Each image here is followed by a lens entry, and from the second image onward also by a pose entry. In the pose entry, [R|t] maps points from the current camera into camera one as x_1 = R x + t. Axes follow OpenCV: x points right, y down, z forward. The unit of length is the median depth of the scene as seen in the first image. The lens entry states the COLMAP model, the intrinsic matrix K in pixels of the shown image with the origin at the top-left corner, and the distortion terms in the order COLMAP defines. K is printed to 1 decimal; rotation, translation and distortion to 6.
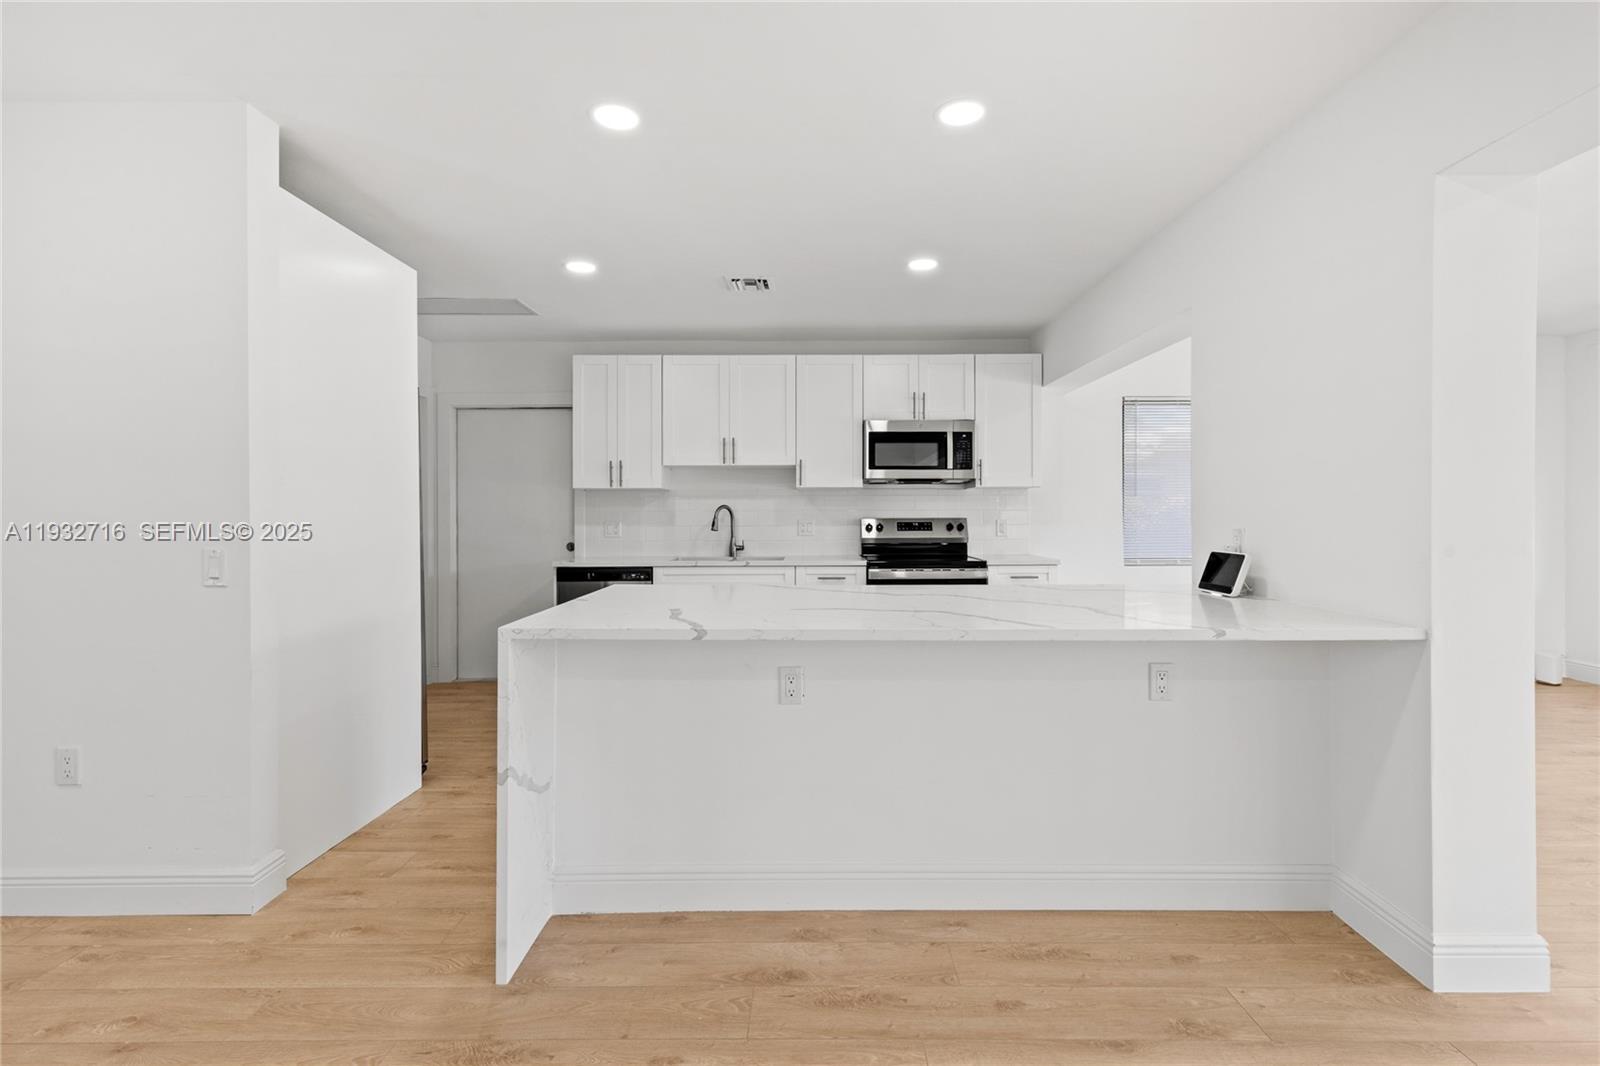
lens RADIAL K [[726.1, 0, 815.2], [0, 726.1, 518.4], [0, 0, 1]] dist [0.009419, -0.002341]
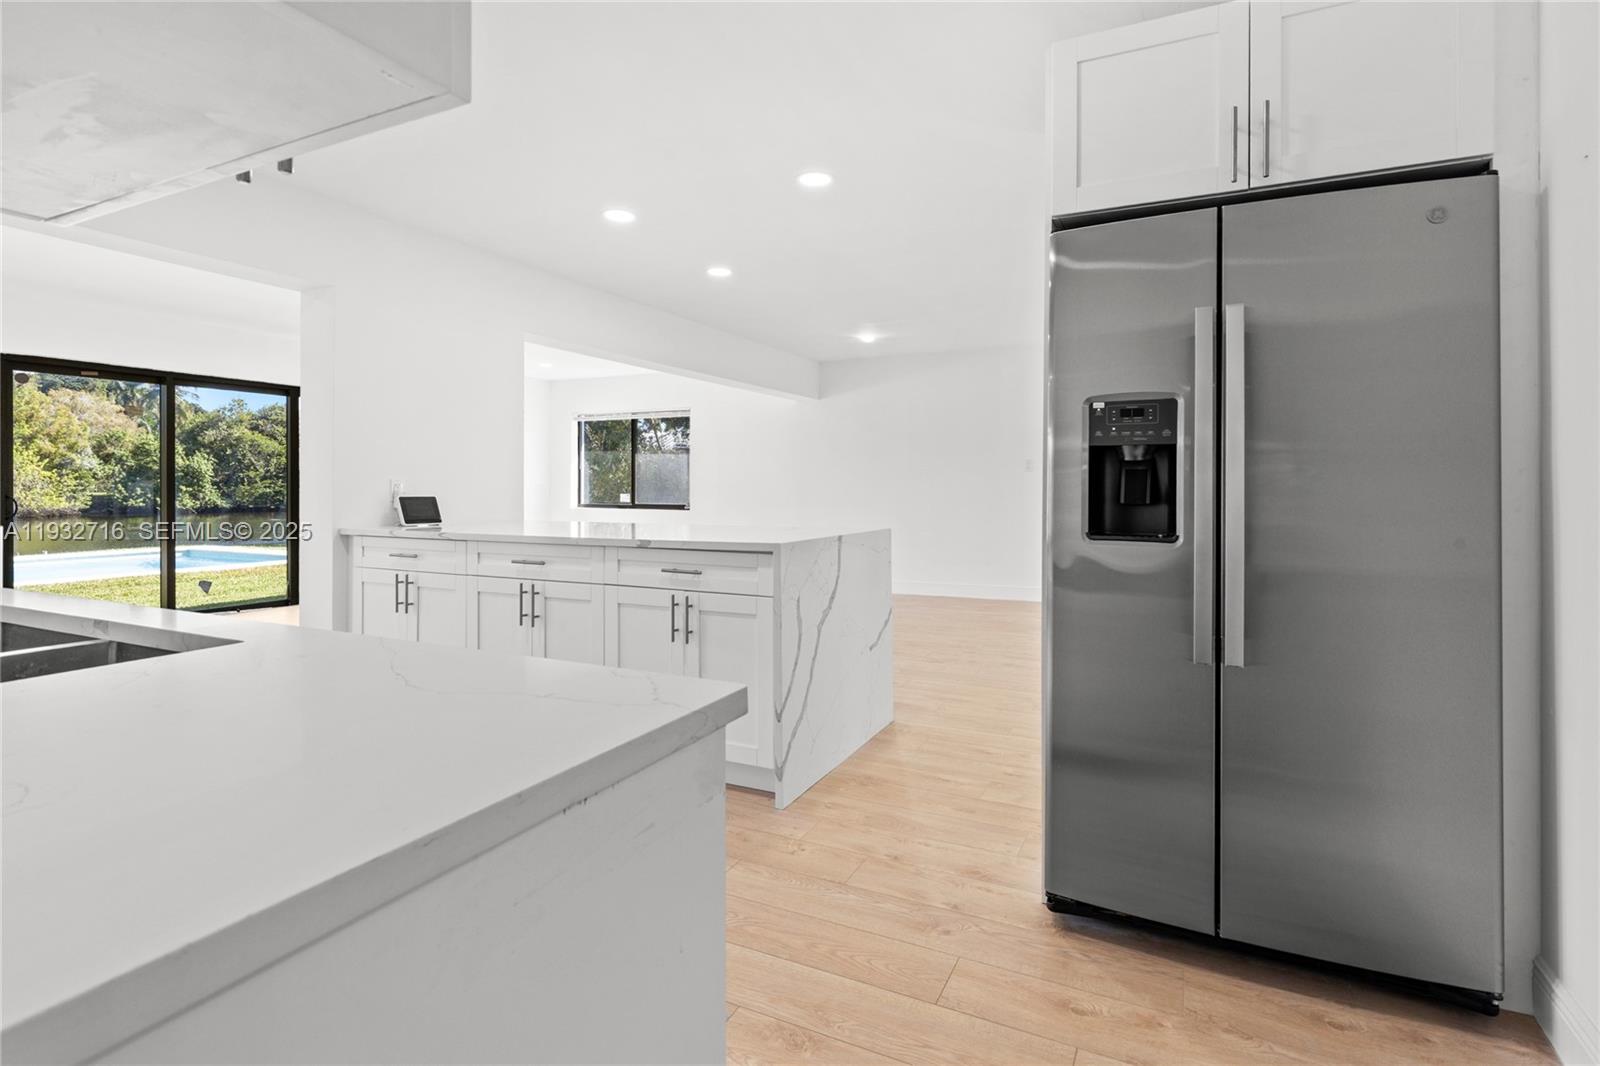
lens RADIAL K [[791.7, 0, 821.9], [0, 791.7, 480.6], [0, 0, 1]] dist [-0.001223, 0.000515]
pose [[-0.902591, 0.005672, 0.430462, -0.436341], [0.004366, 0.999982, -0.004021, 0.014339], [-0.430477, -0.001749, -0.902600, 1.103882]]
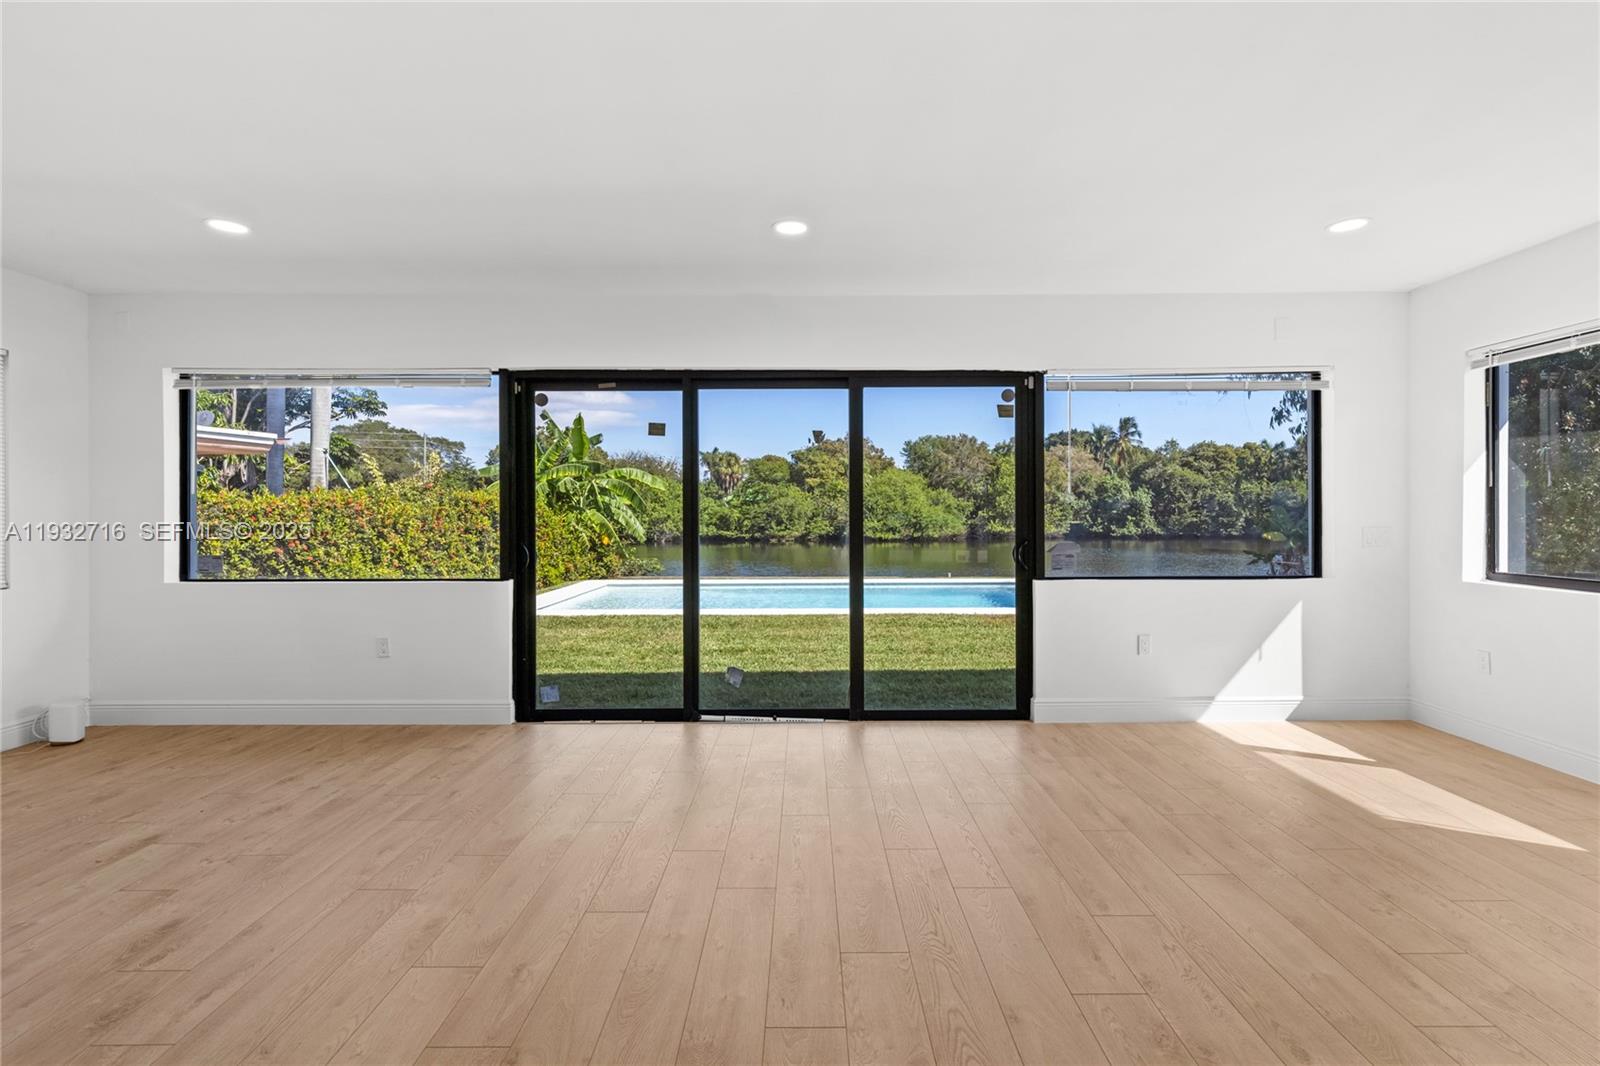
lens RADIAL K [[726.1, 0, 805.5], [0, 726.1, 512.0], [0, 0, 1]] dist [0.009419, -0.002341]
pose [[-0.001452, 0.009147, 0.999957, 0.249210], [0.008637, 0.999921, -0.009134, 0.000337], [-0.999962, 0.008623, -0.001531, 0.241210]]
